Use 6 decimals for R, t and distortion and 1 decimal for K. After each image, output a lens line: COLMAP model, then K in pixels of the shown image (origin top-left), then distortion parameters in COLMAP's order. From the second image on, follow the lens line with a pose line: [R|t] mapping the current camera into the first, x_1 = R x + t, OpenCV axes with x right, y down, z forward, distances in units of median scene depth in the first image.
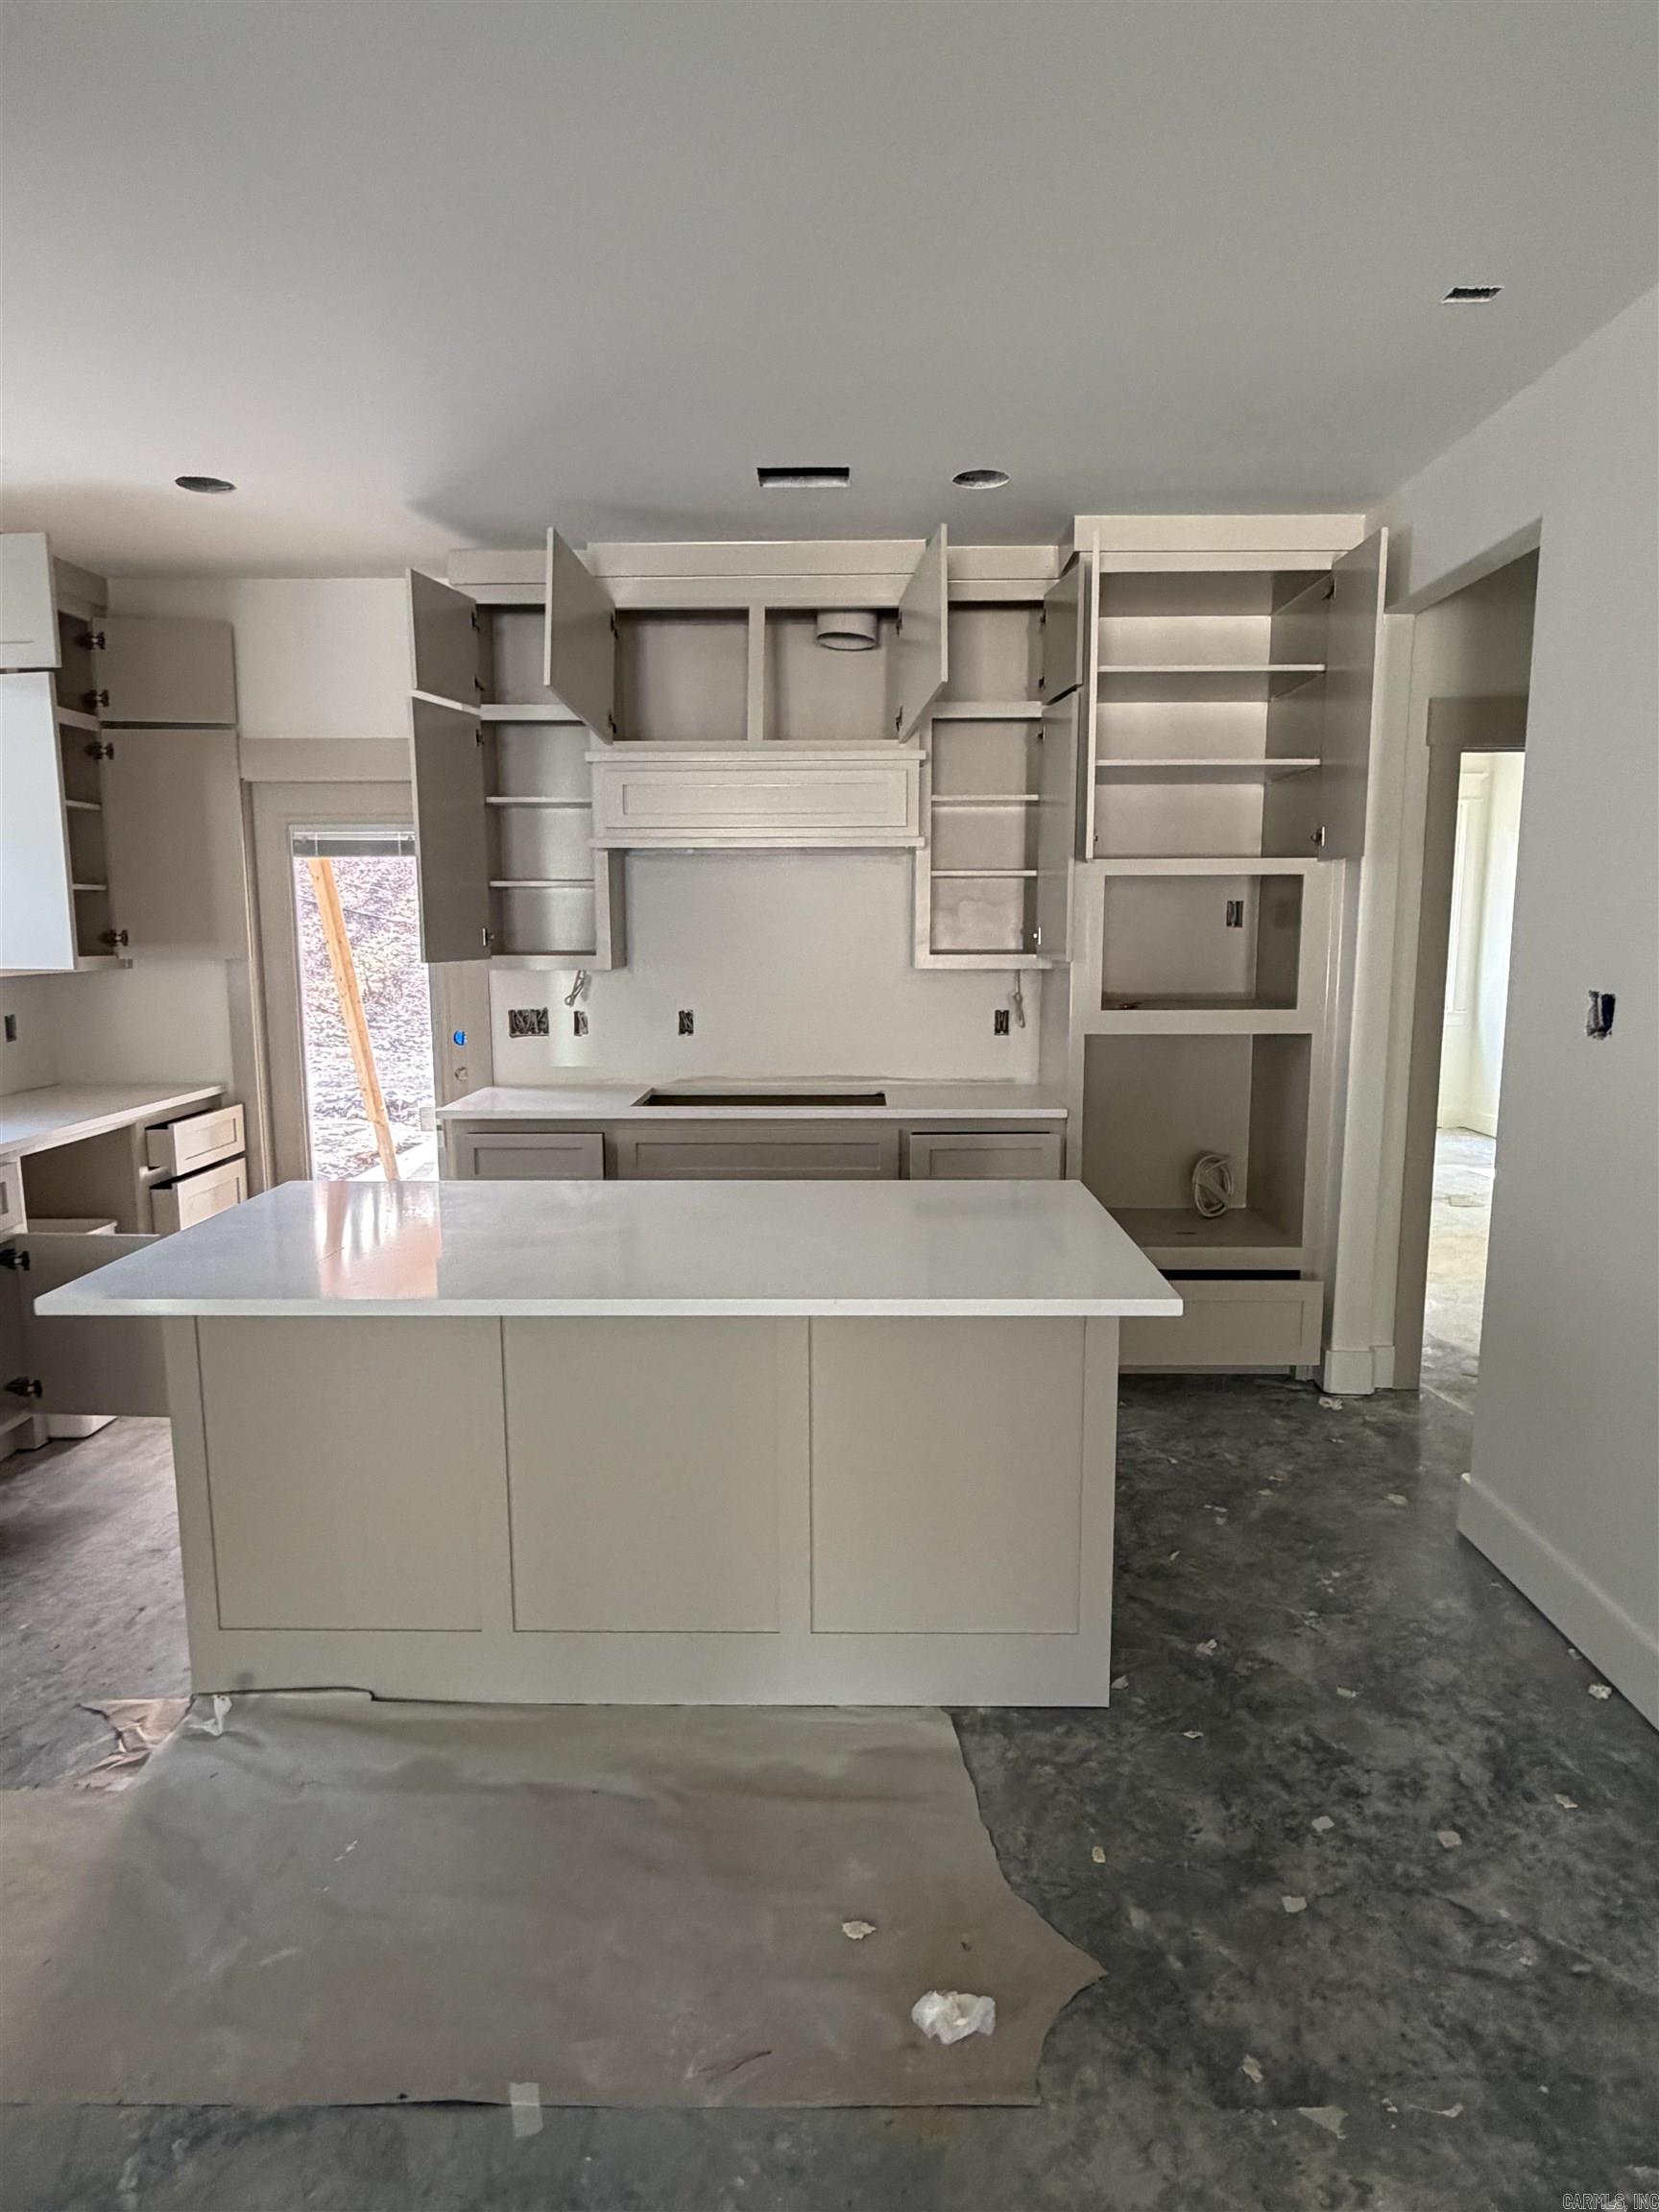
lens RADIAL K [[1279.4, 0, 829.5], [0, 1279.4, 1106.0], [0, 0, 1]] dist [-0.002018, 0.001734]
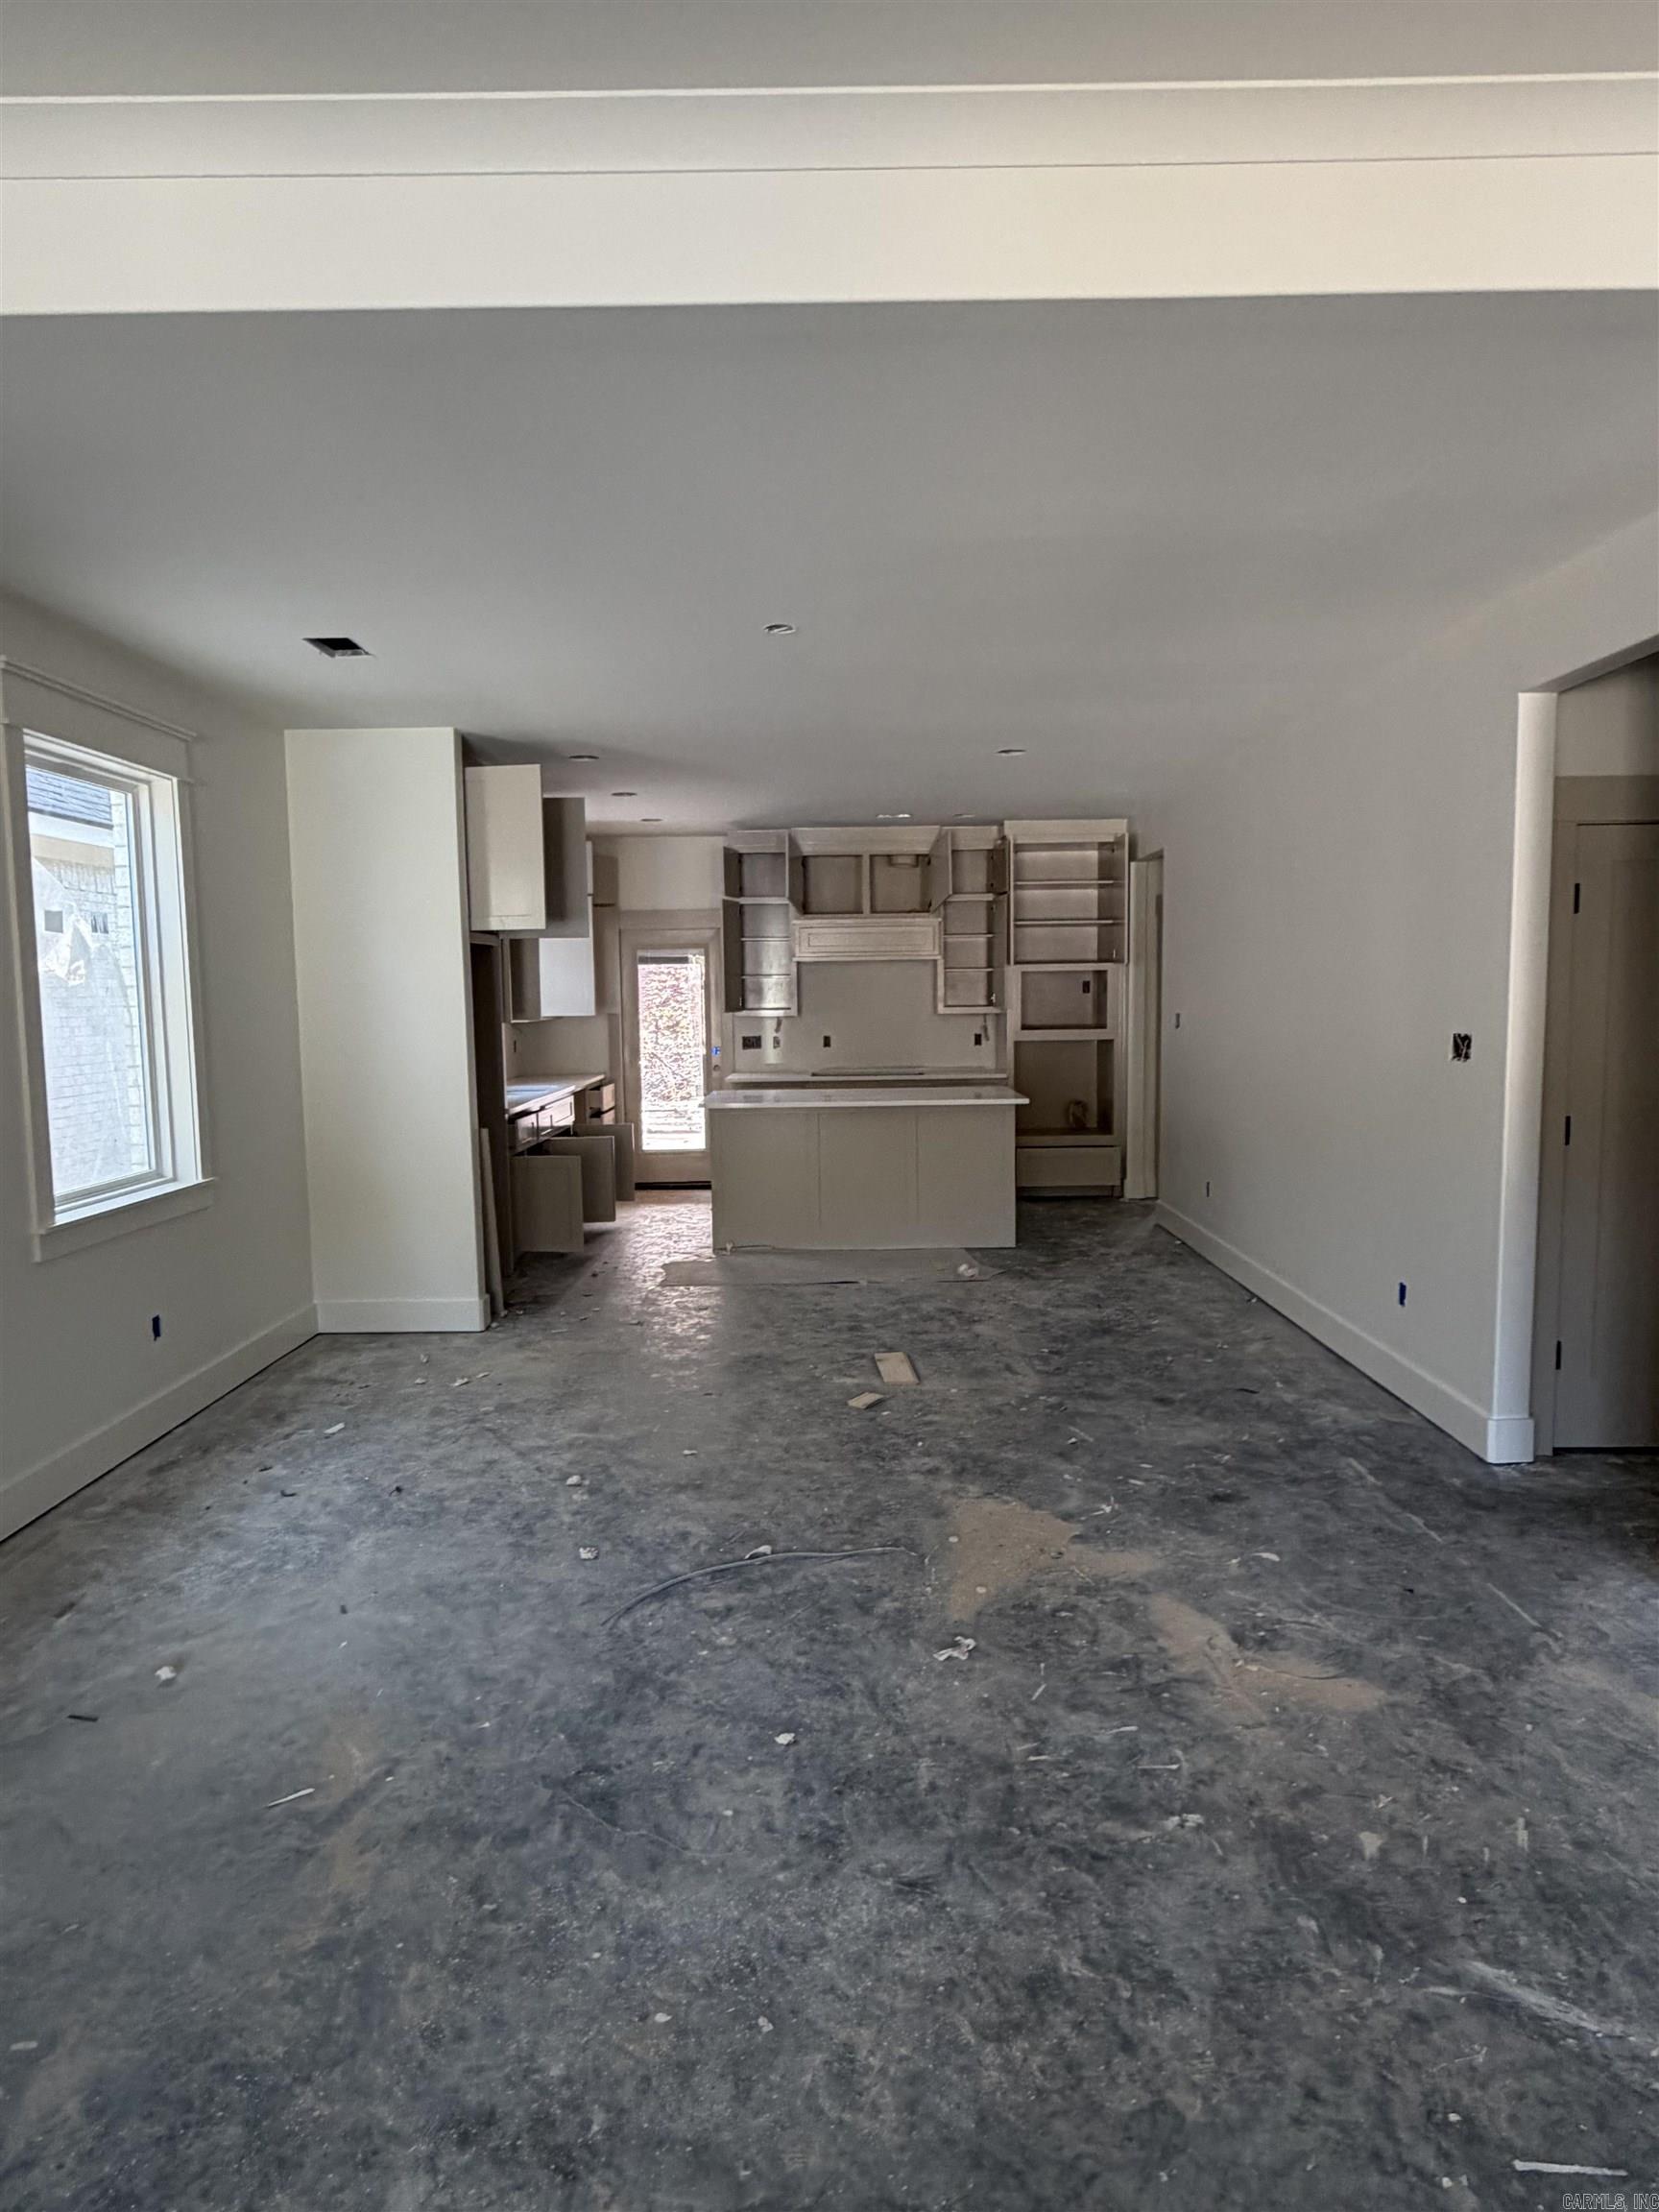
lens RADIAL K [[1279.4, 0, 829.5], [0, 1279.4, 1106.0], [0, 0, 1]] dist [-0.002018, 0.001734]
pose [[0.999863, -0.011728, 0.011657, -0.146231], [0.012370, 0.998320, -0.056608, 0.173075], [-0.010973, 0.056744, 0.998328, -1.180201]]
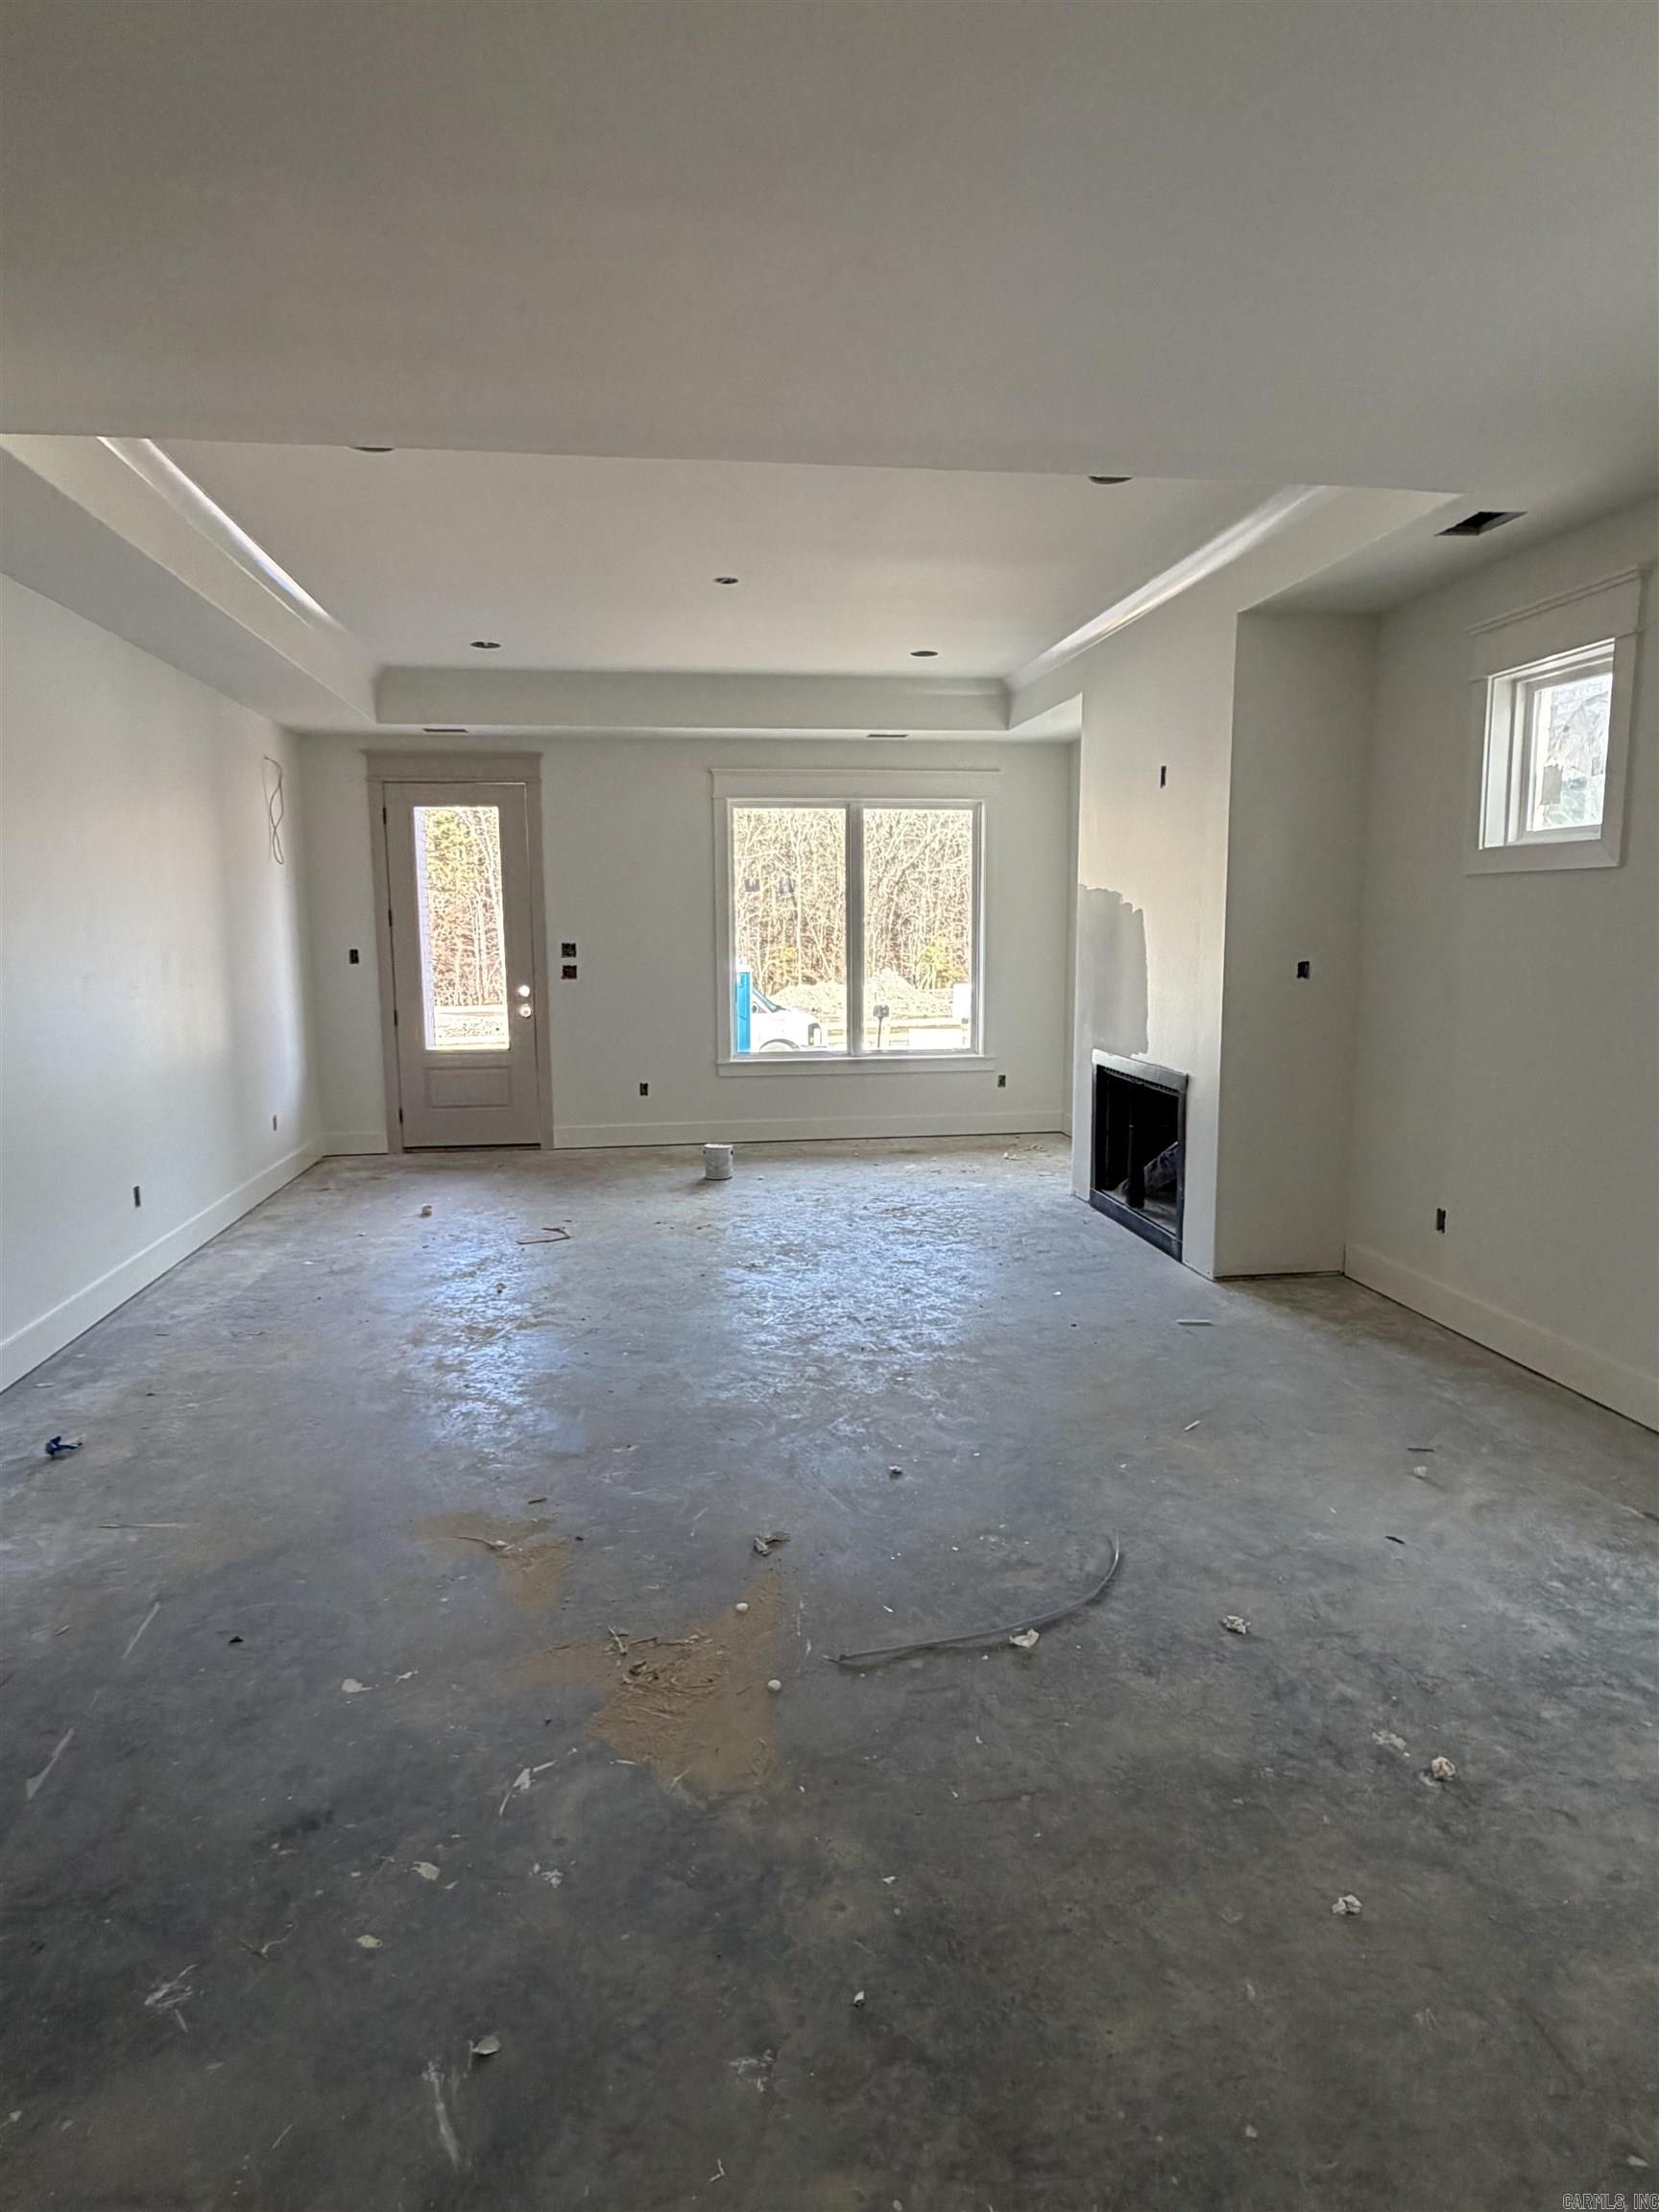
lens RADIAL K [[1279.4, 0, 829.5], [0, 1279.4, 1106.0], [0, 0, 1]] dist [-0.002018, 0.001734]
pose [[-0.987248, 0.032191, -0.155904, 0.162343], [-0.013826, 0.958302, 0.285422, -0.236421], [0.158591, 0.283938, -0.945636, 1.645640]]
